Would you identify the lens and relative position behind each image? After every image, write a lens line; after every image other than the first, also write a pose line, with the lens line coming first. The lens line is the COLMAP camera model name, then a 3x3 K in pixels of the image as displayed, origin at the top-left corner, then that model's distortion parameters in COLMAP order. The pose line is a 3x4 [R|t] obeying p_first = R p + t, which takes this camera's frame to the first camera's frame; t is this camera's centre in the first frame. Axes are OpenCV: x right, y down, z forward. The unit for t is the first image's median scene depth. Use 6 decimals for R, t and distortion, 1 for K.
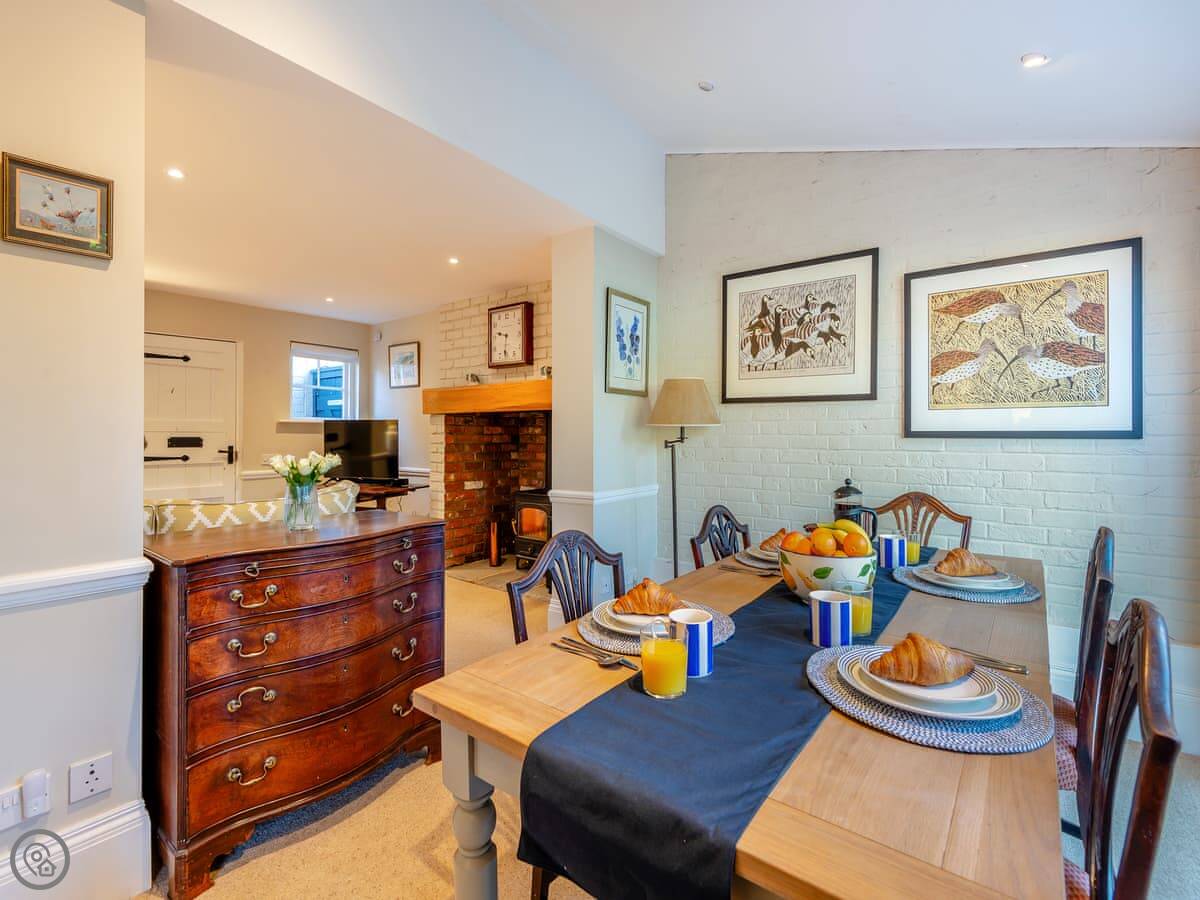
lens RADIAL K [[537.6, 0, 600.7], [0, 537.6, 442.9], [0, 0, 1]] dist [0.030511, -0.017157]
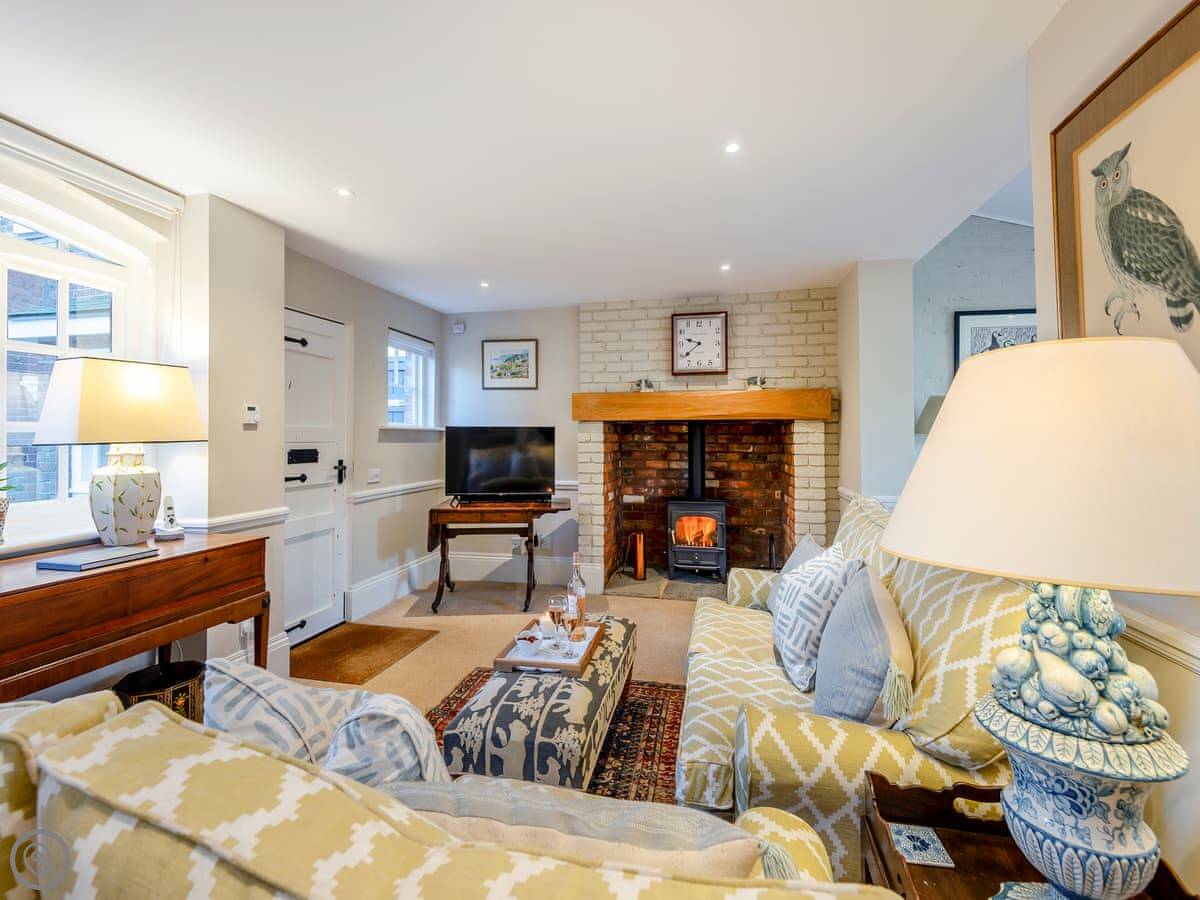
lens RADIAL K [[537.6, 0, 600.7], [0, 537.6, 442.9], [0, 0, 1]] dist [0.030511, -0.017157]
pose [[0.905103, -0.006855, 0.425137, -0.699134], [0.009140, 0.999953, -0.003336, -0.012837], [-0.425094, 0.006905, 0.905123, 0.163775]]
